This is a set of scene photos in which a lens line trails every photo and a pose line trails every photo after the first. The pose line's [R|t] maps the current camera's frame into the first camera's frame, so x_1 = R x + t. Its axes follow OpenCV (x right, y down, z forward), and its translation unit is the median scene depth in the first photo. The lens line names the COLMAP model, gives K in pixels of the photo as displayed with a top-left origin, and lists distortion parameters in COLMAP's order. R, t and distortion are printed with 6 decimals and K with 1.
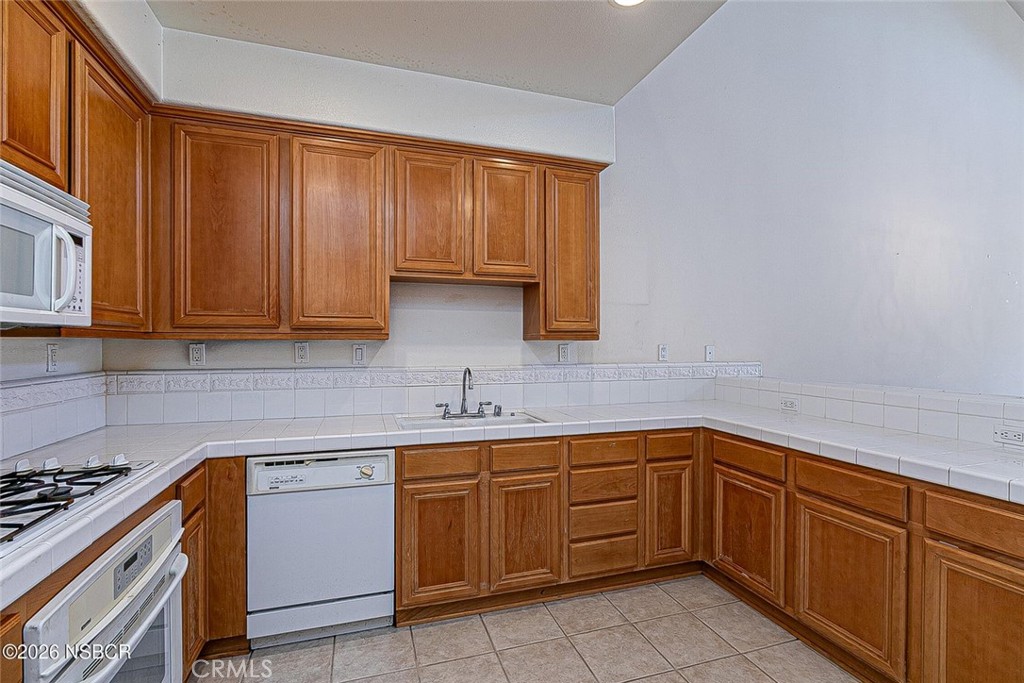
lens RADIAL K [[478.2, 0, 504.0], [0, 478.2, 343.7], [0, 0, 1]] dist [-0.010025, 0.000489]
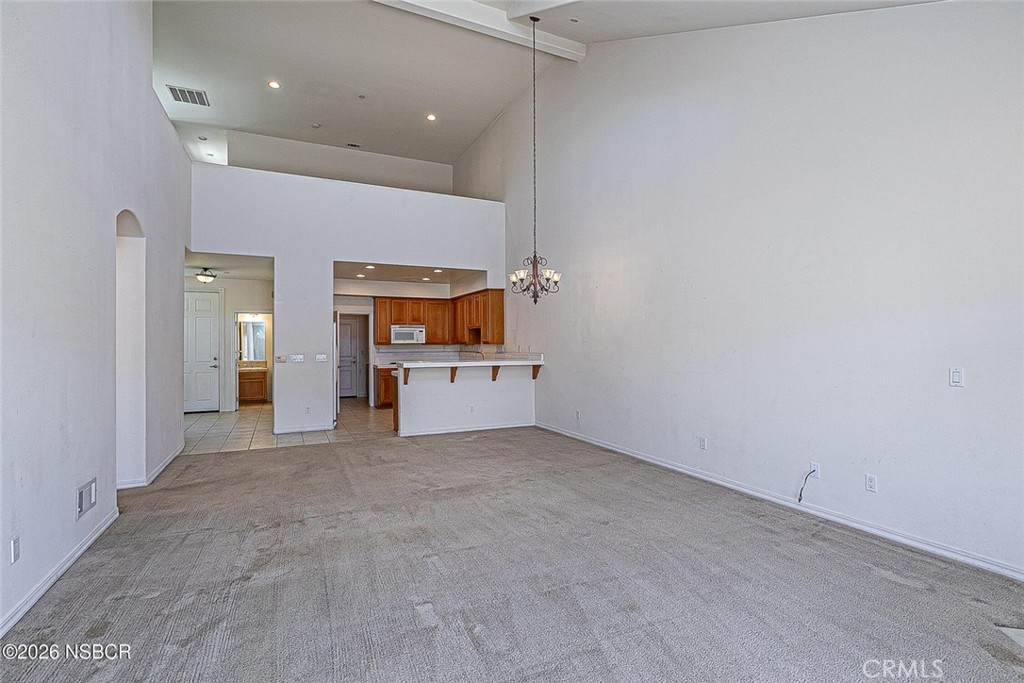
lens RADIAL K [[478.2, 0, 515.4], [0, 478.2, 337.0], [0, 0, 1]] dist [-0.010025, 0.000489]
pose [[0.132491, -0.019011, -0.991002, 4.083868], [0.003817, 0.999818, -0.018670, 0.004619], [0.991177, -0.001309, 0.132540, 0.921539]]
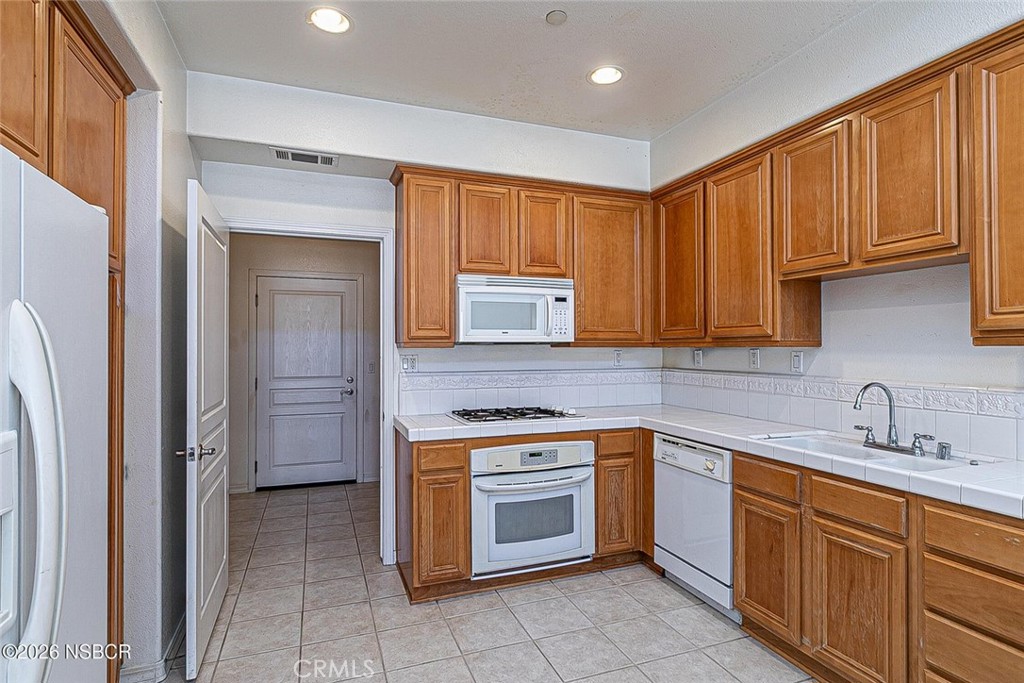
lens RADIAL K [[530.5, 0, 518.9], [0, 530.5, 343.9], [0, 0, 1]] dist [-0.004723, -0.001047]
pose [[0.051816, -0.009229, -0.998614, 0.852632], [0.002033, 0.999956, -0.009136, -0.005862], [0.998655, -0.001557, 0.051833, 0.445278]]
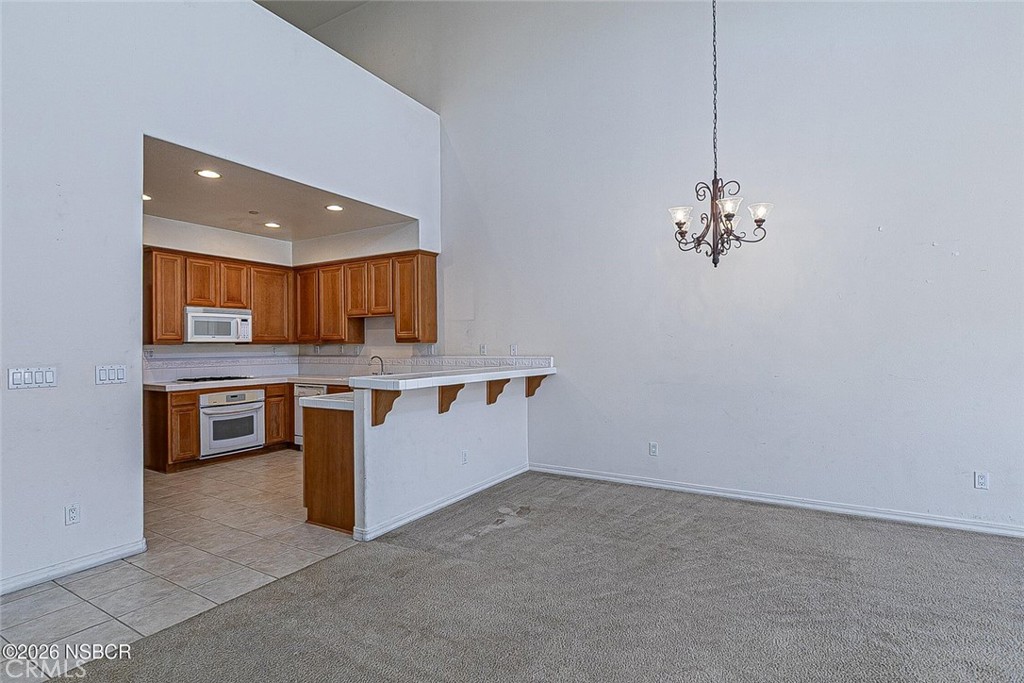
lens RADIAL K [[498.6, 0, 510.7], [0, 498.6, 343.9], [0, 0, 1]] dist [-0.002824, -0.000488]
pose [[0.653988, -0.009959, -0.756439, 2.360909], [0.009091, 0.999945, -0.005305, 0.013616], [0.756450, -0.003408, 0.654042, -0.029833]]
